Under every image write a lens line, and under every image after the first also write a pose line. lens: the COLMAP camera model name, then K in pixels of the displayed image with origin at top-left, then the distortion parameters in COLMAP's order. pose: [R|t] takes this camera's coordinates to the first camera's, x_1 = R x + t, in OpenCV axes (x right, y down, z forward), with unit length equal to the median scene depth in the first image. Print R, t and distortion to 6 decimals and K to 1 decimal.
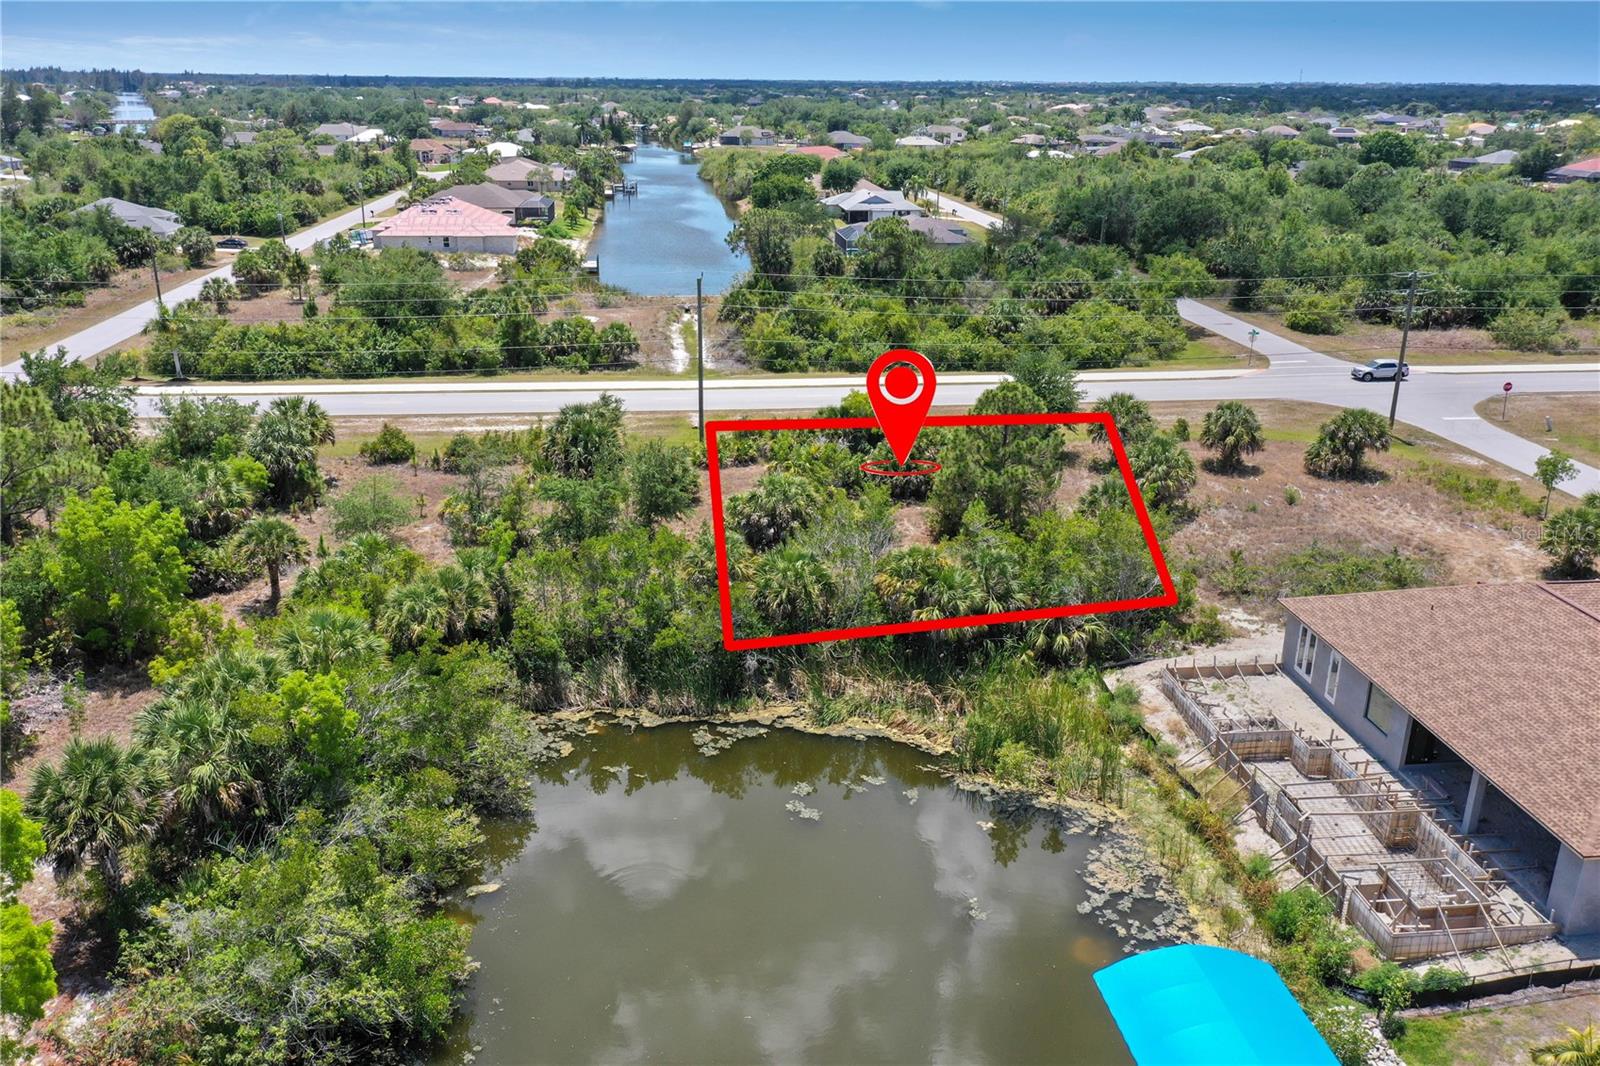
lens RADIAL K [[1256.7, 0, 796.2], [0, 1256.7, 533.0], [0, 0, 1]] dist [0.004661, 0.007740]
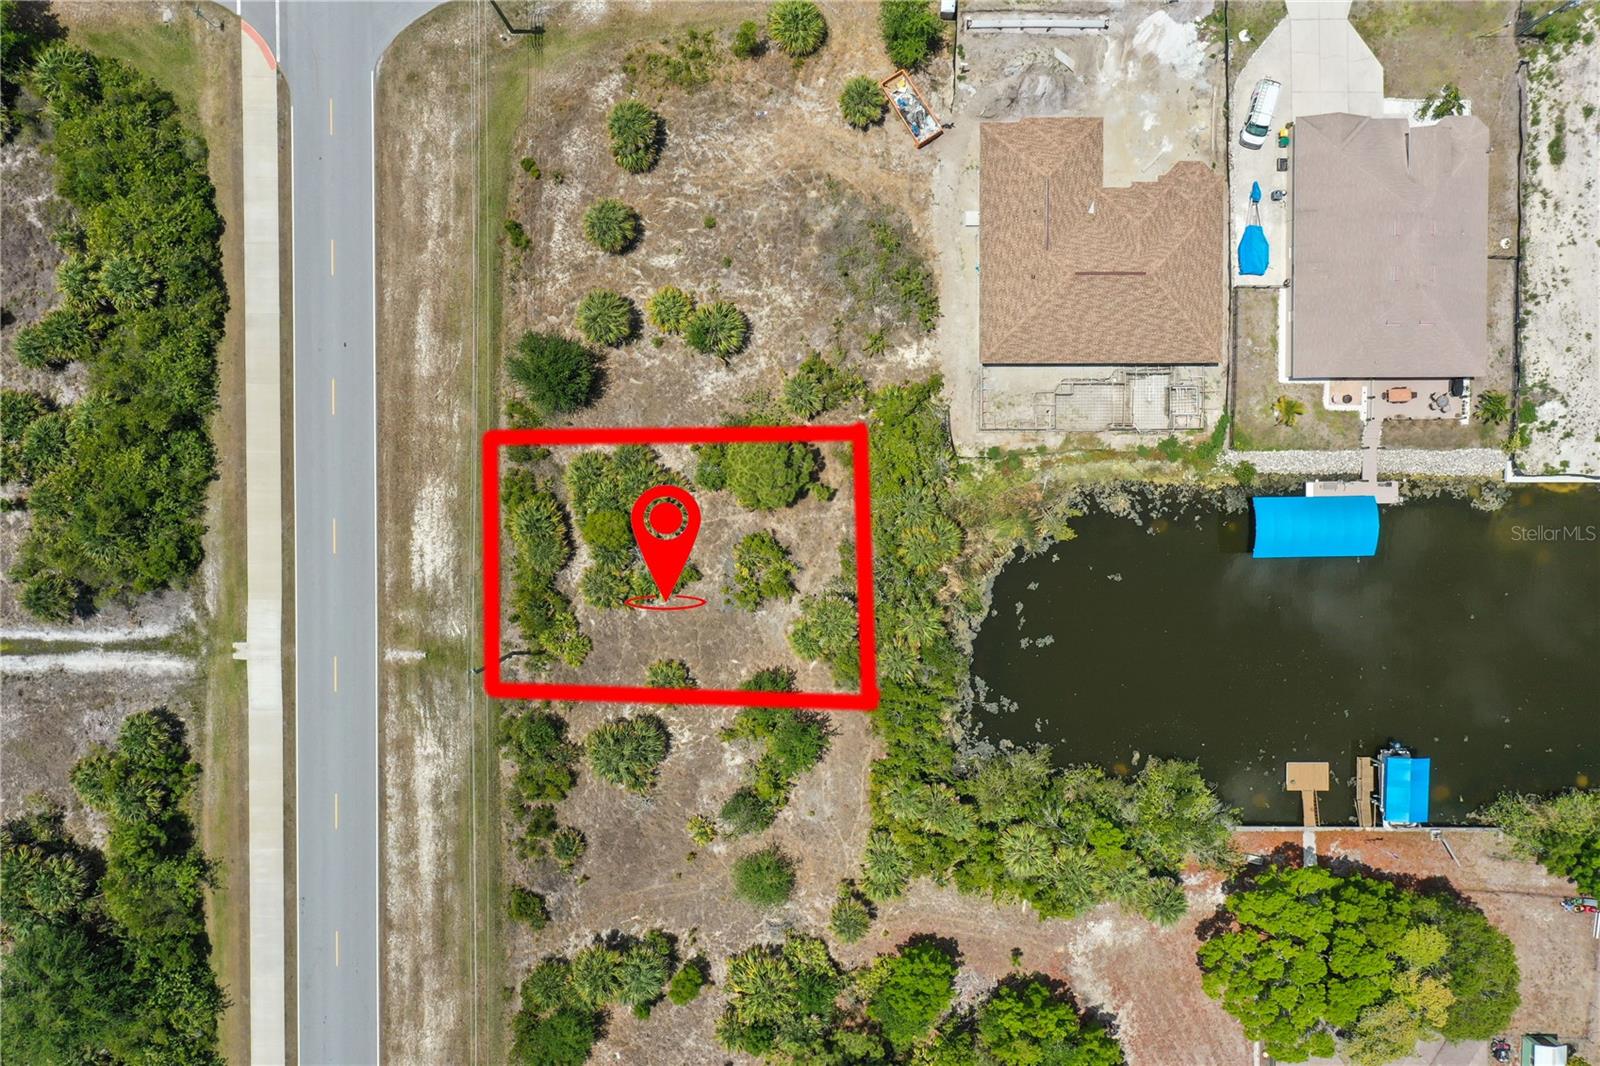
lens RADIAL K [[1256.7, 0, 796.2], [0, 1256.7, 533.0], [0, 0, 1]] dist [0.004661, 0.007740]
pose [[0.104875, -0.993954, -0.032506, 0.173192], [0.344088, 0.005600, 0.938921, -1.820112], [-0.933062, -0.109655, 0.342595, 0.616268]]
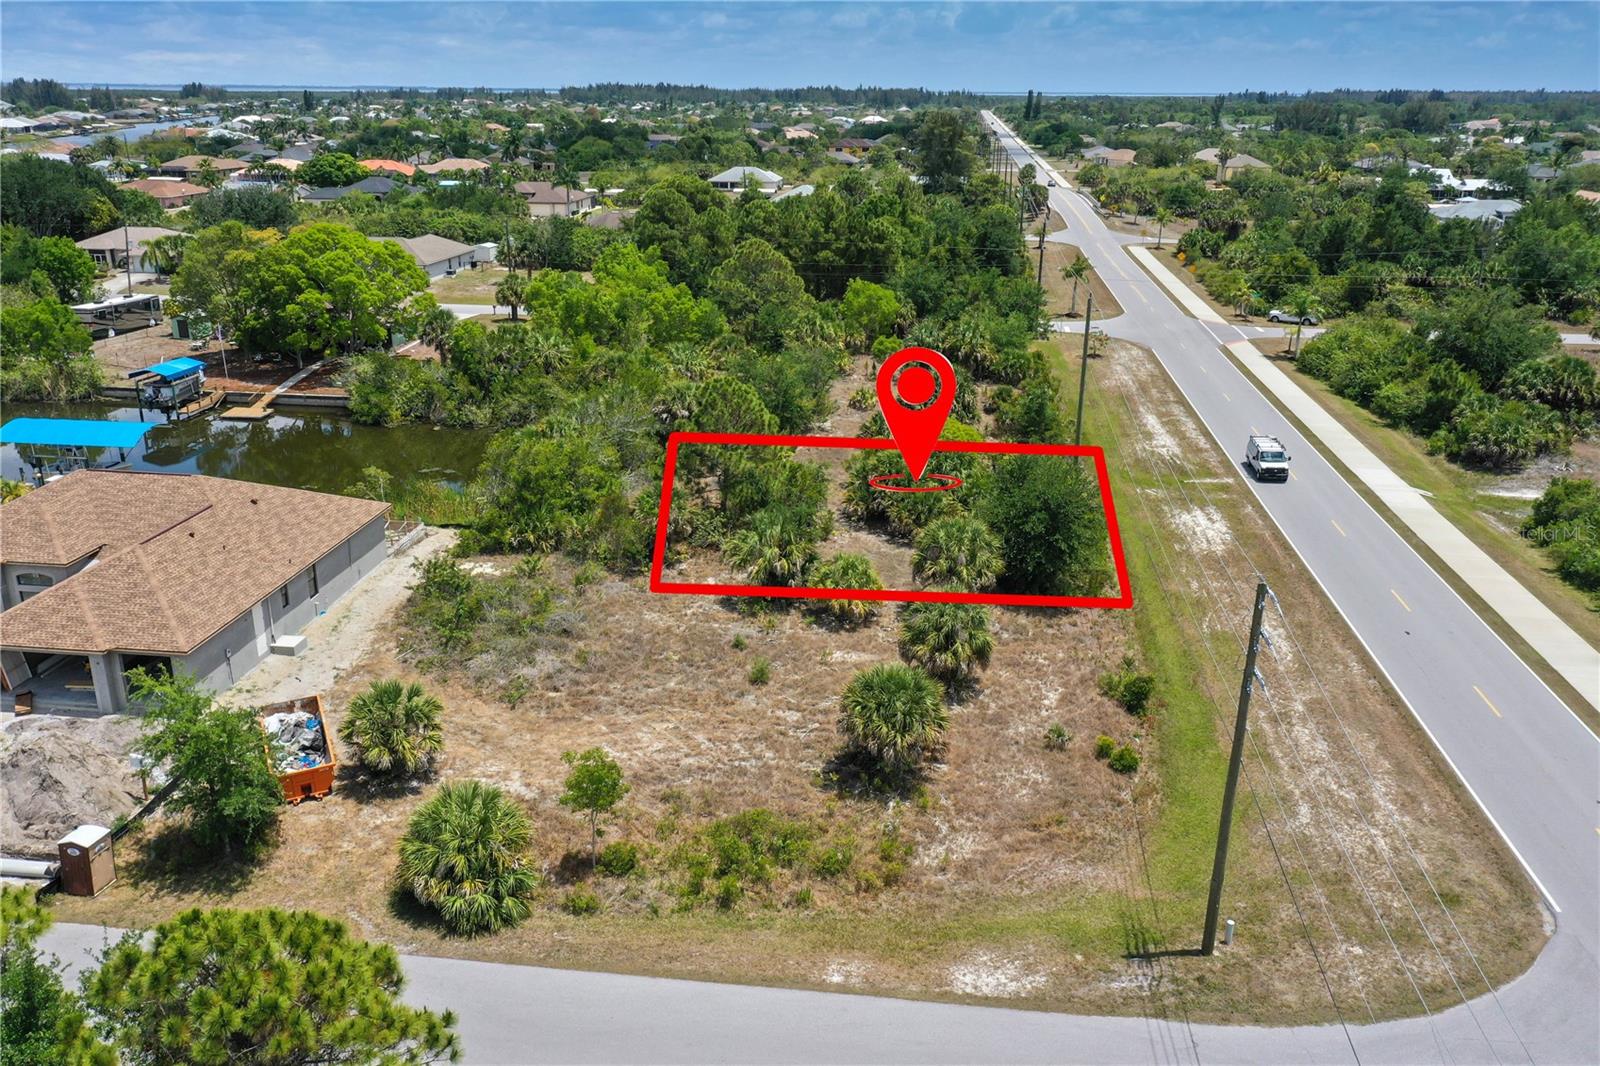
lens RADIAL K [[1256.7, 0, 796.2], [0, 1256.7, 533.0], [0, 0, 1]] dist [0.004661, 0.007740]
pose [[-0.228743, 0.312971, -0.921806, 1.486427], [-0.339180, 0.861955, 0.376817, -0.539578], [0.912488, 0.398852, -0.091013, 1.539287]]
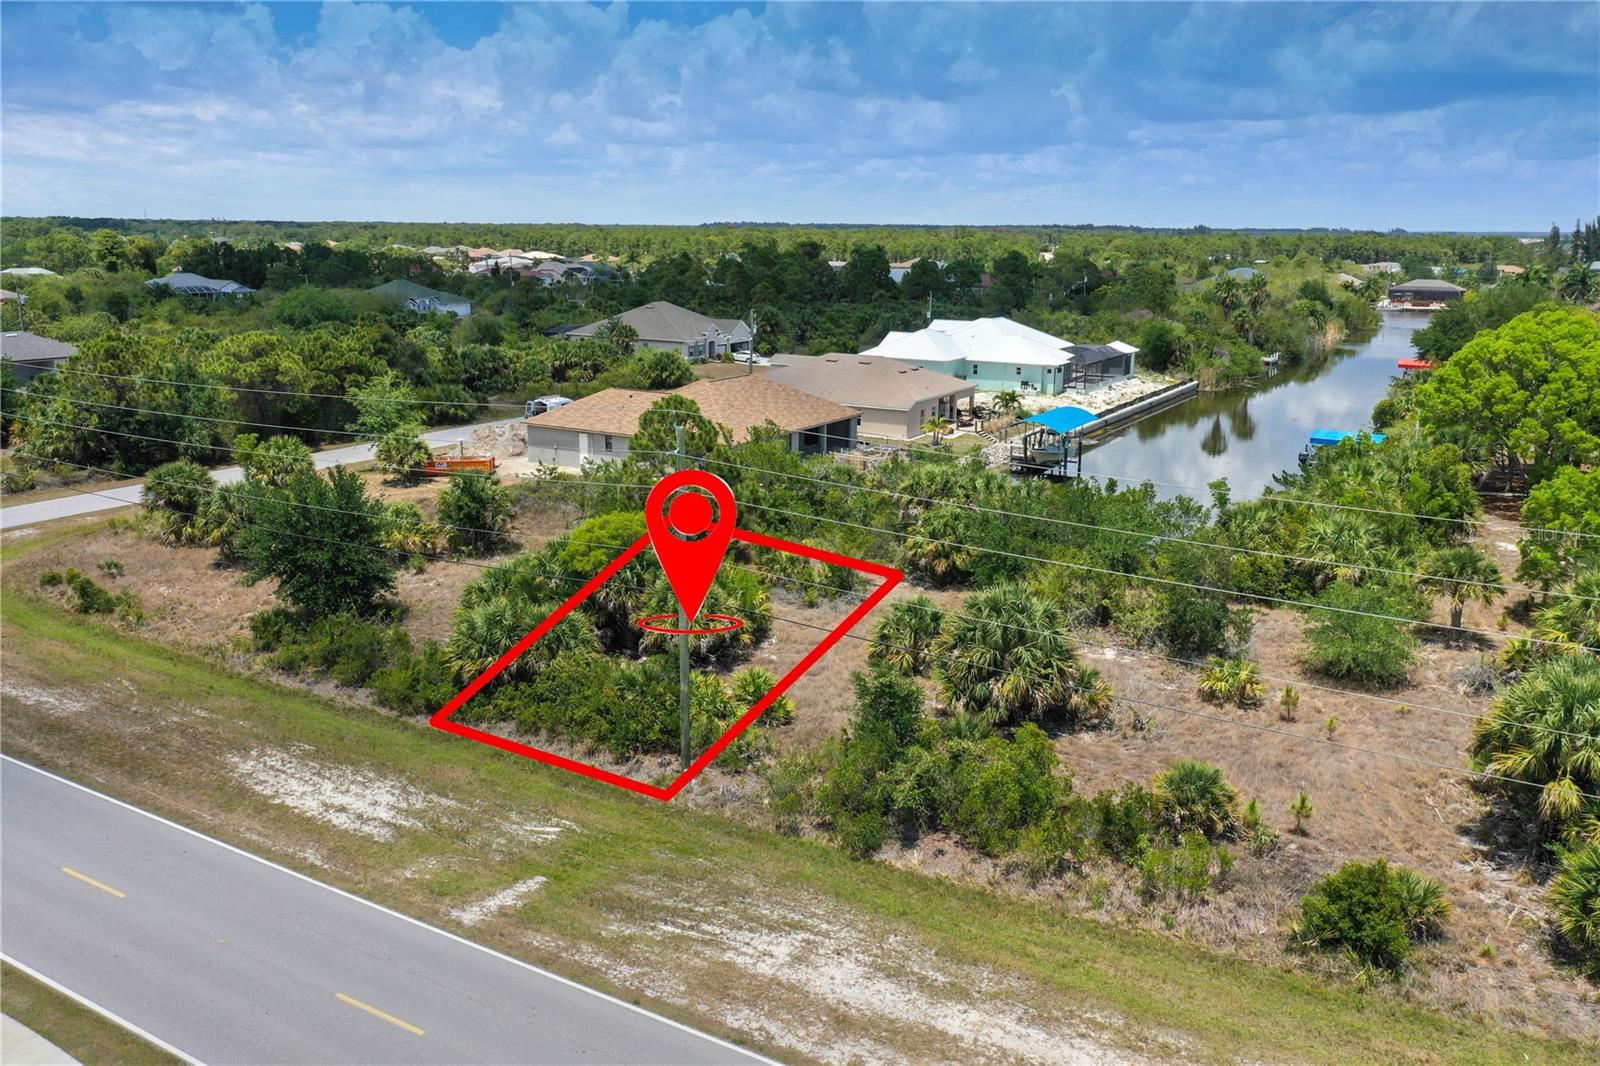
lens RADIAL K [[1256.7, 0, 796.2], [0, 1256.7, 533.0], [0, 0, 1]] dist [0.004661, 0.007740]
pose [[-0.802562, -0.160373, 0.574609, -0.624911], [0.186840, 0.847160, 0.497403, -0.635901], [-0.566556, 0.506557, -0.649934, 2.097669]]
